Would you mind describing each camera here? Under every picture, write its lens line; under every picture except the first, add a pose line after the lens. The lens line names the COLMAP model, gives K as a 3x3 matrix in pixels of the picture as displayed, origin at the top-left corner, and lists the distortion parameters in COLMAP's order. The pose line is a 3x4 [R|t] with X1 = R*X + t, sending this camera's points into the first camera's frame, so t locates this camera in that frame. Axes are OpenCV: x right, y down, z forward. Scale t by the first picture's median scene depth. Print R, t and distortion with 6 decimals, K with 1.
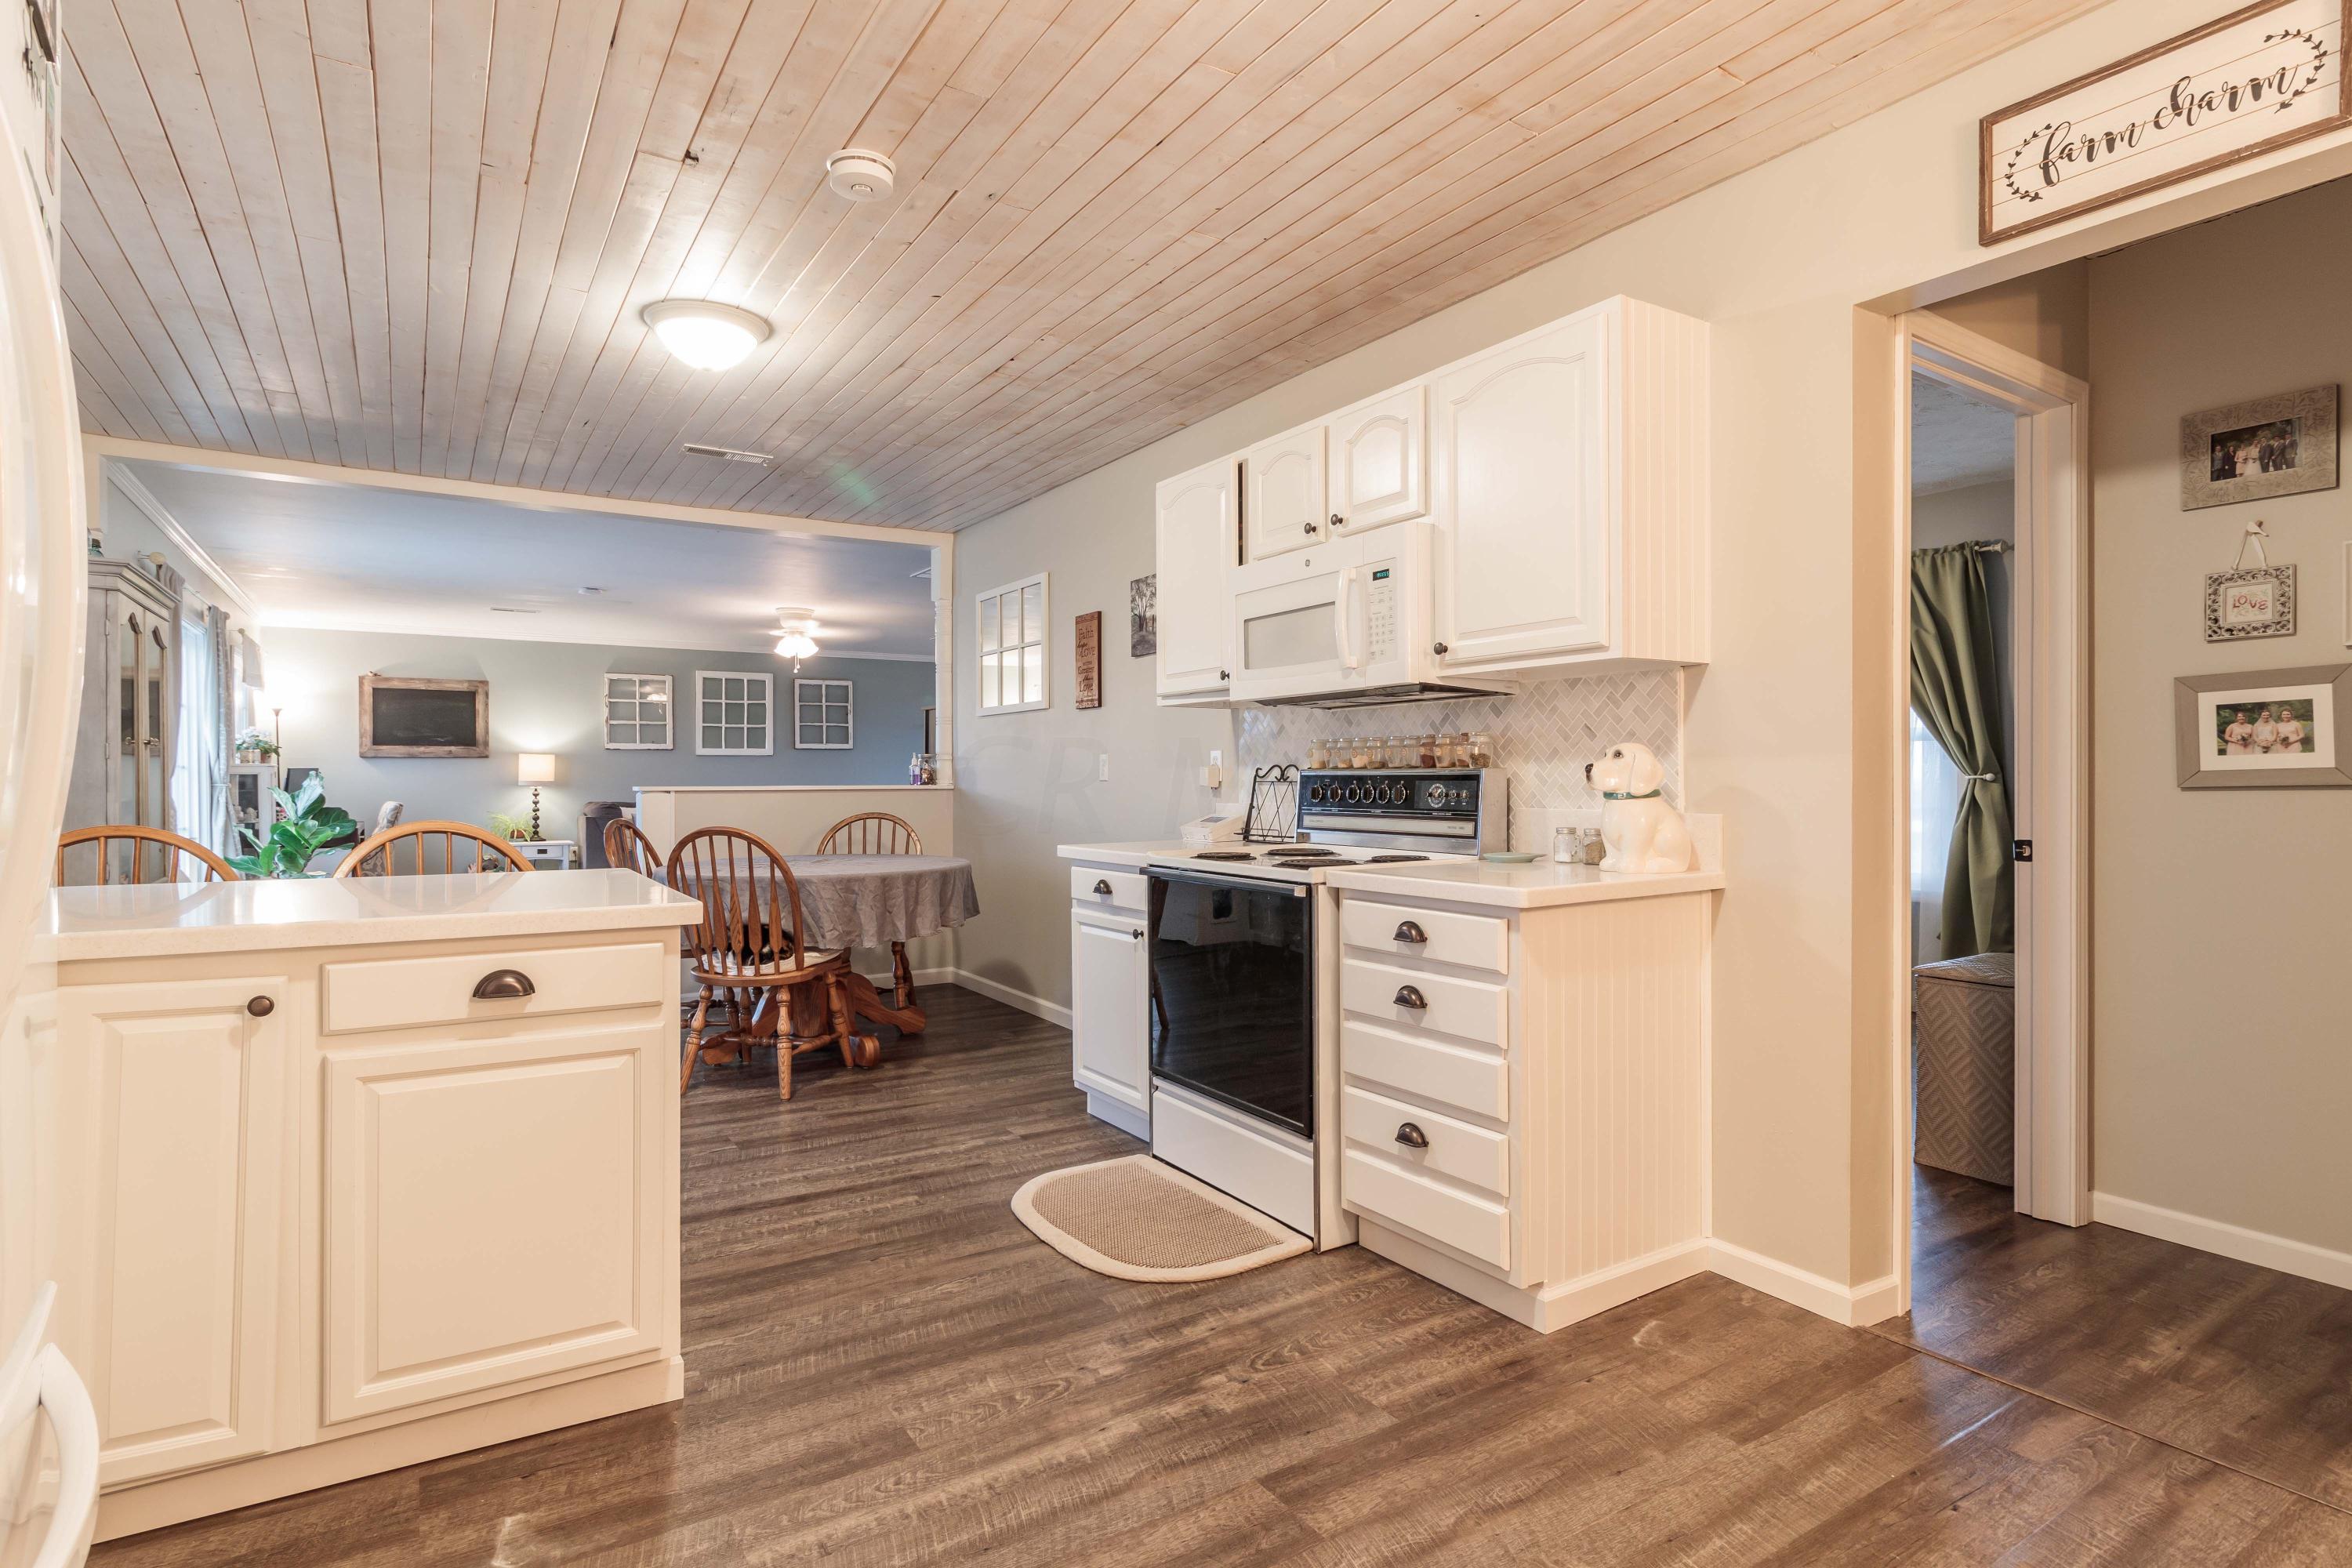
lens RADIAL K [[1204.1, 0, 1189.6], [0, 1204.1, 787.2], [0, 0, 1]] dist [0.005588, 0.000273]
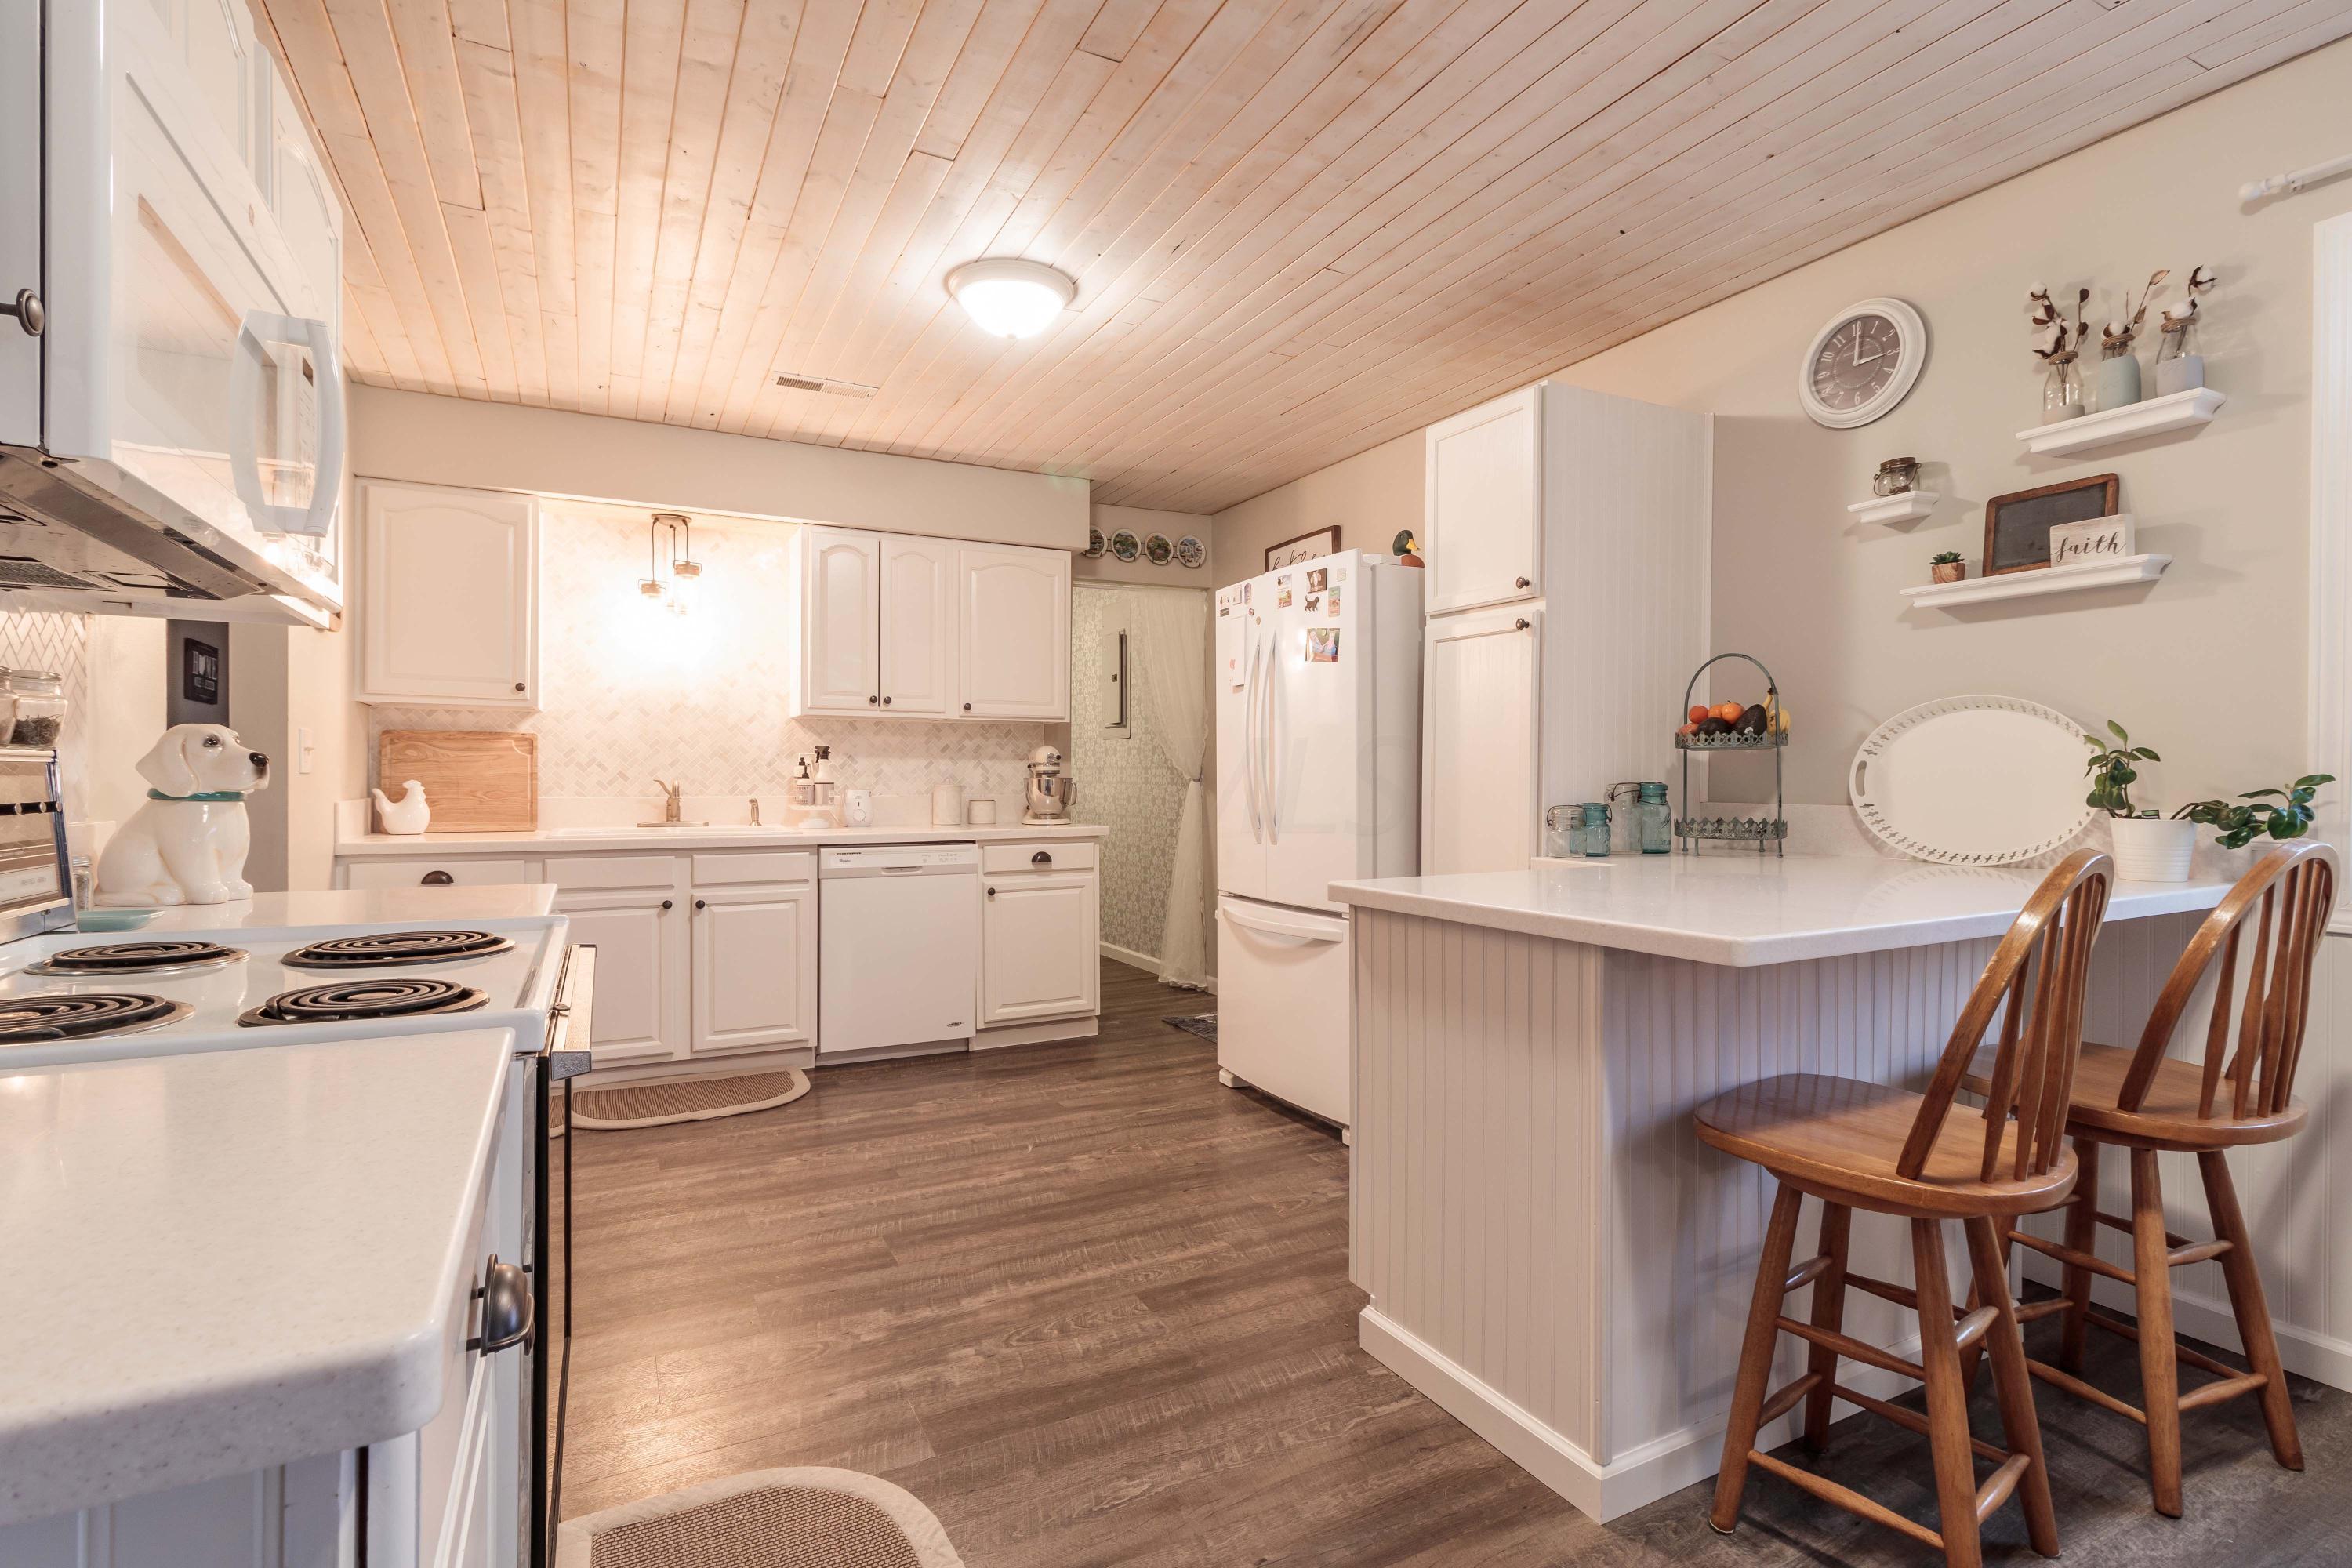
lens RADIAL K [[1100.3, 0, 1160.4], [0, 1100.3, 775.7], [0, 0, 1]] dist [0.003618, 0.001091]
pose [[-0.994291, 0.000438, 0.106705, -0.225710], [0.000875, 0.999991, 0.004051, -0.006070], [-0.106702, 0.004122, -0.994282, 1.298578]]
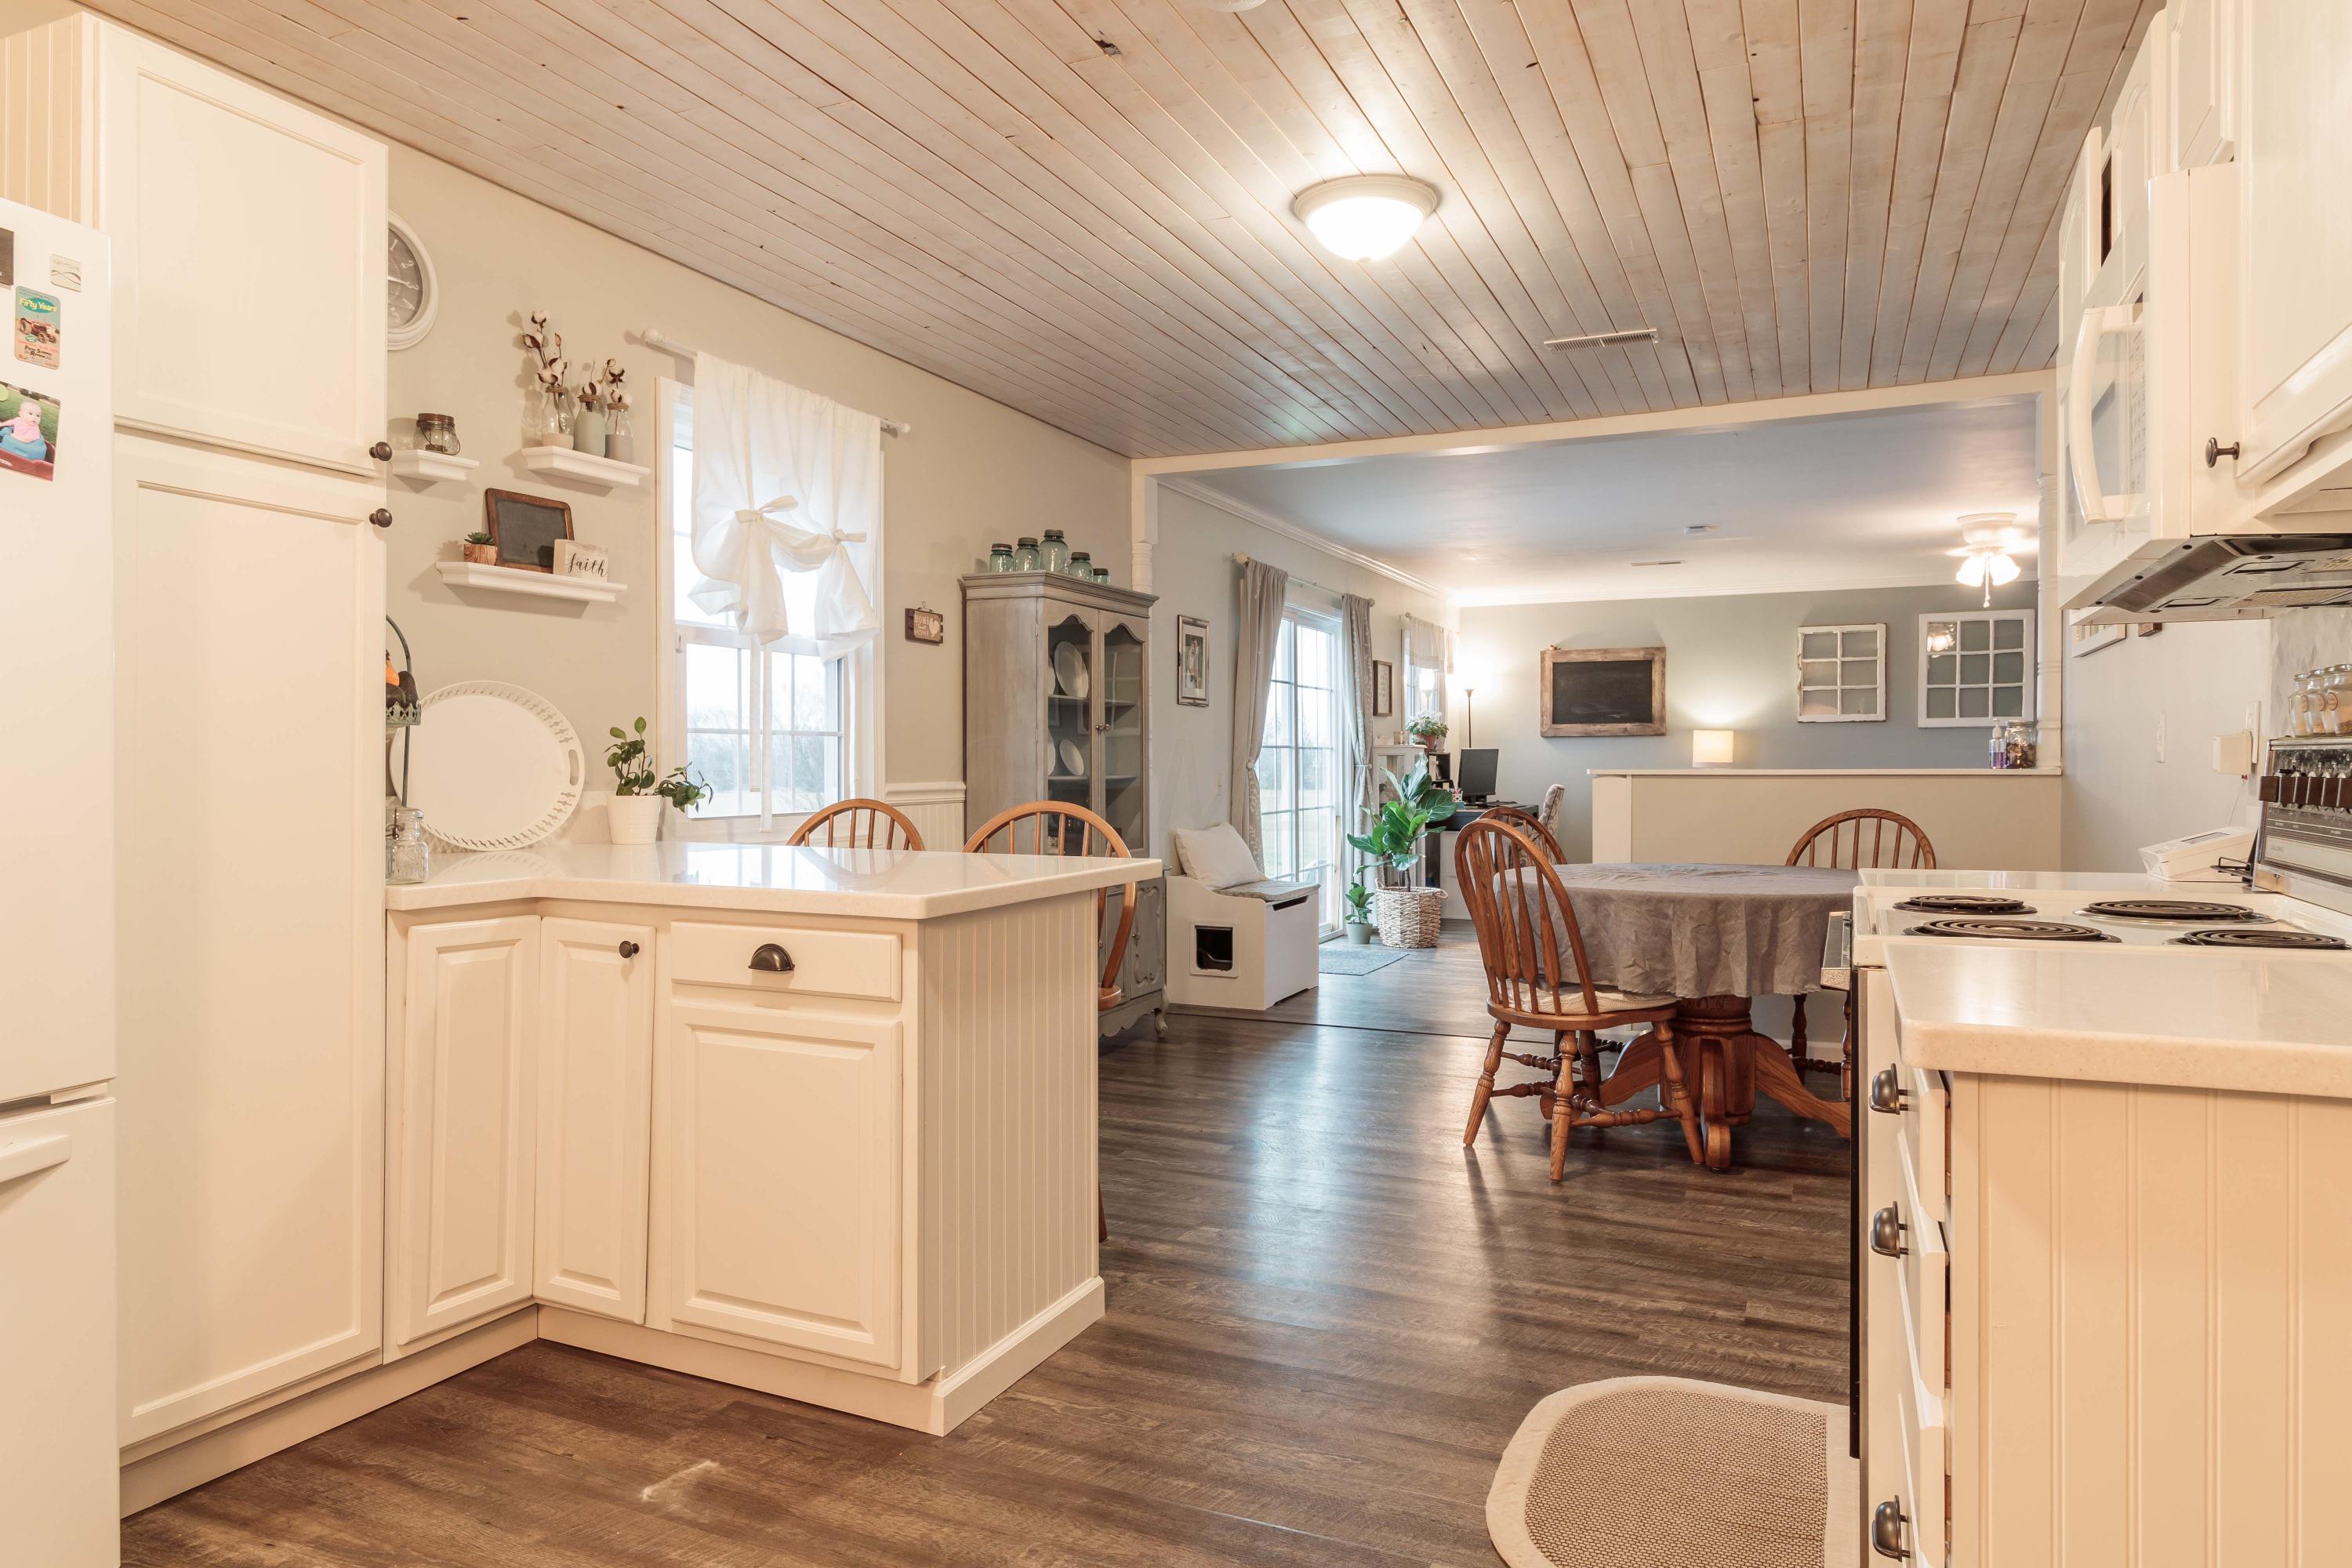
lens RADIAL K [[1487.4, 0, 1155.5], [0, 1487.4, 784.5], [0, 0, 1]] dist [0.003626, 0.002238]
pose [[0.527791, 0.013720, -0.849264, 0.400962], [-0.005315, 0.999903, 0.012851, -0.002272], [0.849358, -0.002269, 0.527813, 0.352852]]
